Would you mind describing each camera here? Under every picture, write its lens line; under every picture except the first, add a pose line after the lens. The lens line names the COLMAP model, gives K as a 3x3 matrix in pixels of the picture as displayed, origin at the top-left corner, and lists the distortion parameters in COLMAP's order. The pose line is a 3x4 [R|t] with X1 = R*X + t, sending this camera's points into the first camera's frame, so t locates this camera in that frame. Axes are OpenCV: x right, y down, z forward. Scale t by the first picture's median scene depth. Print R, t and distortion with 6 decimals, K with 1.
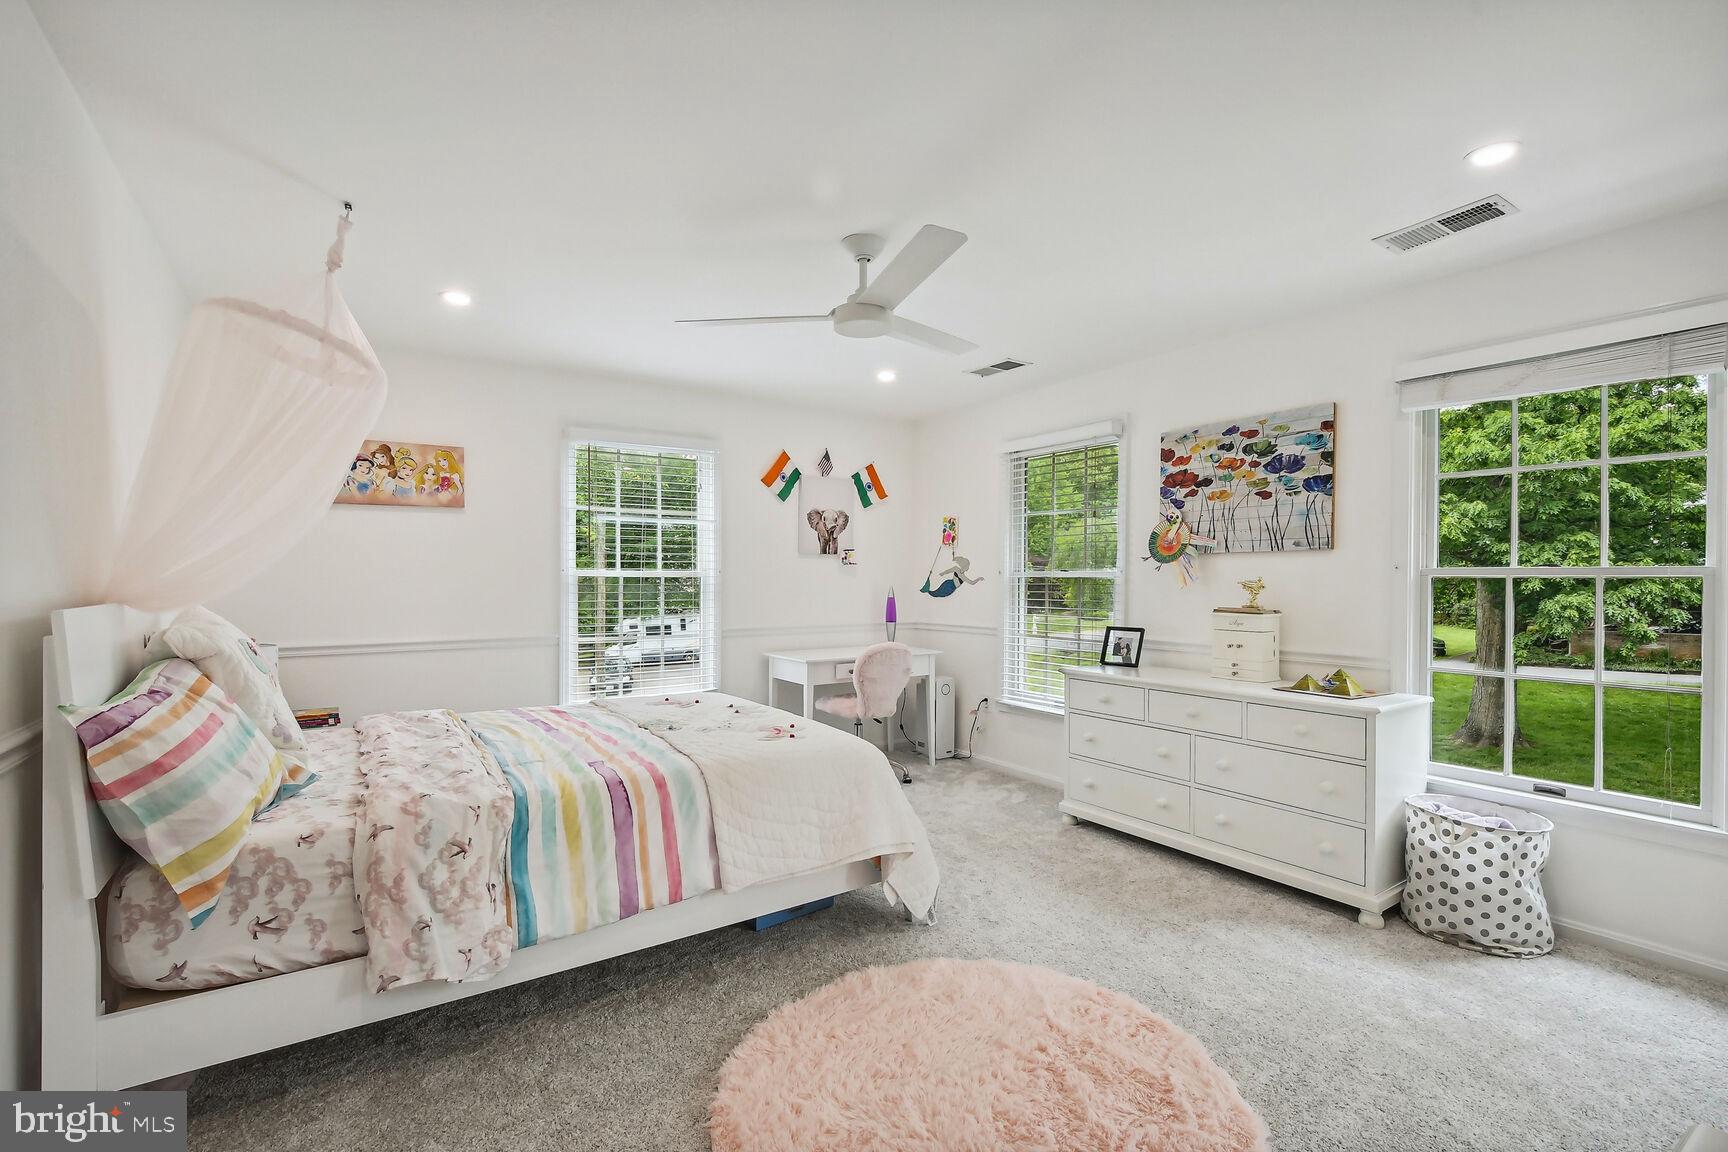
lens RADIAL K [[765.7, 0, 854.9], [0, 765.7, 581.7], [0, 0, 1]] dist [0.006509, -0.009148]
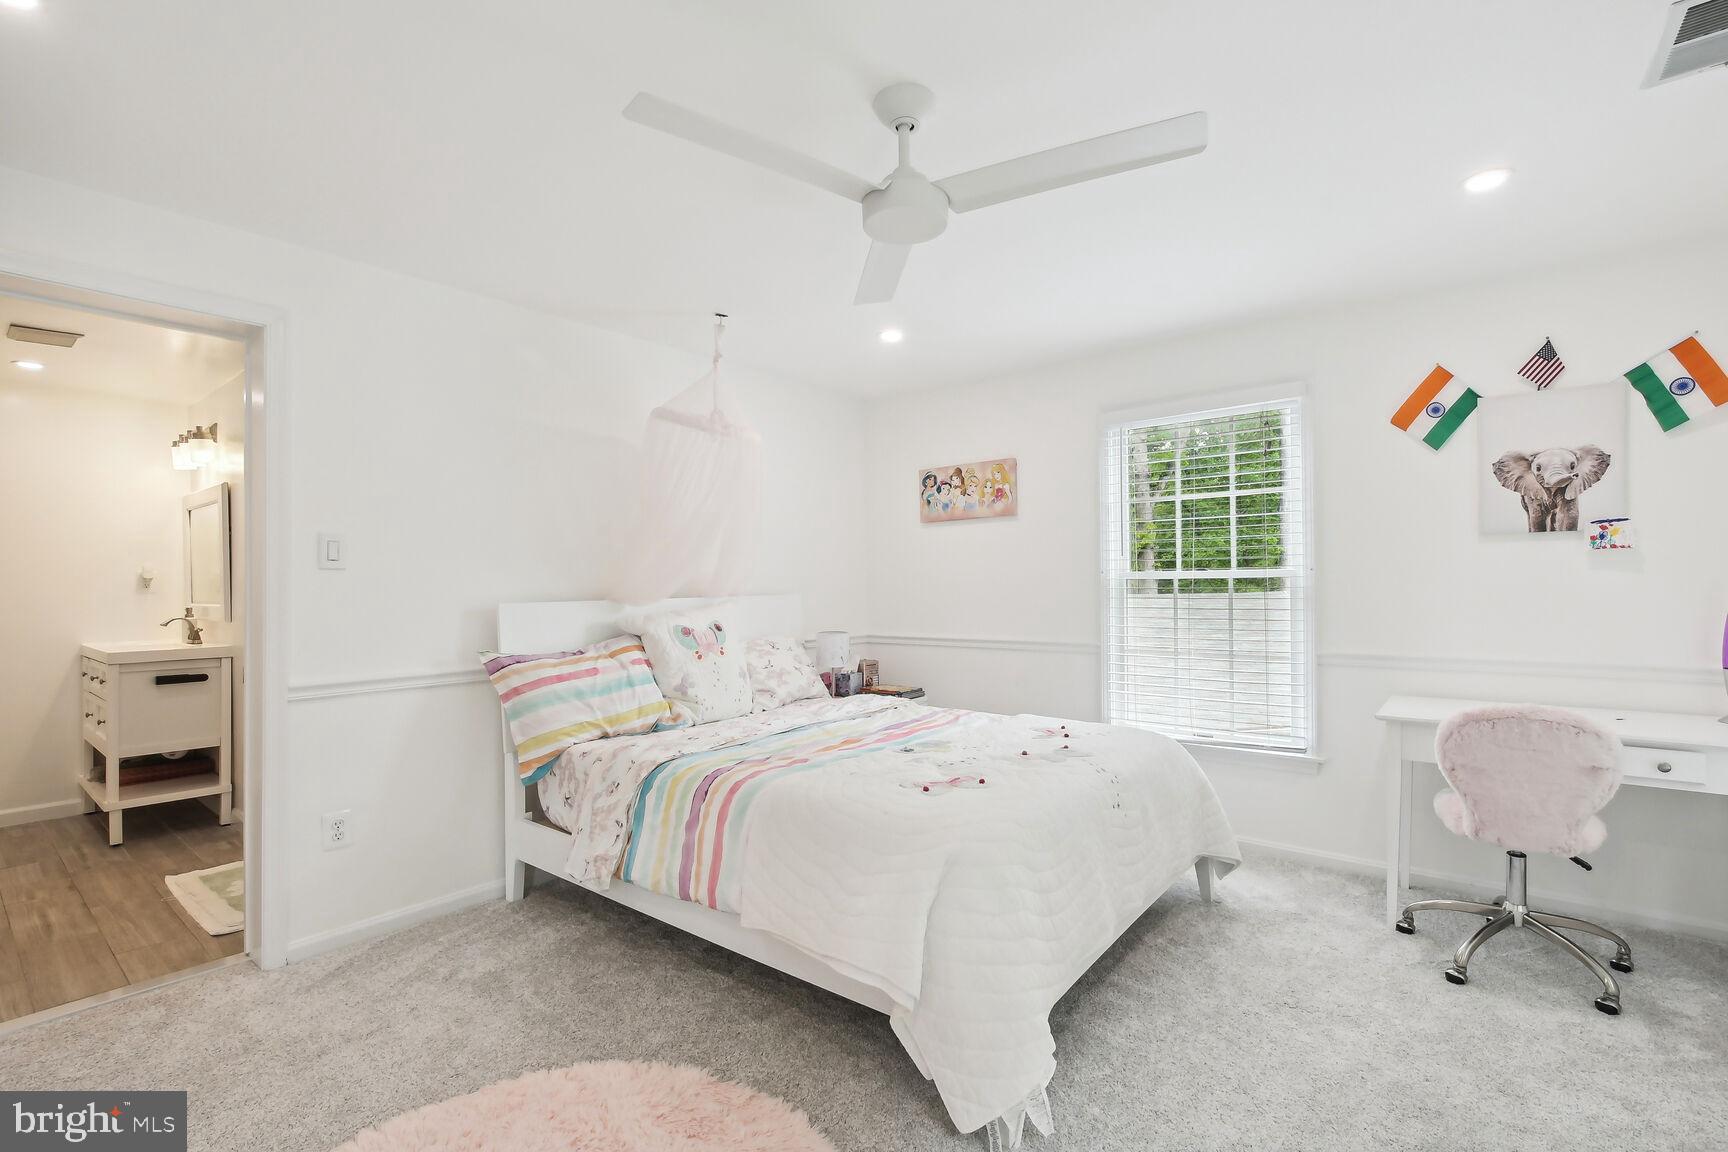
lens RADIAL K [[765.7, 0, 856.7], [0, 765.7, 581.0], [0, 0, 1]] dist [0.006509, -0.009148]
pose [[0.302946, -0.007034, -0.952982, 0.413357], [0.006342, 0.999965, -0.005365, -0.001996], [0.952987, -0.004419, 0.302980, 0.464793]]
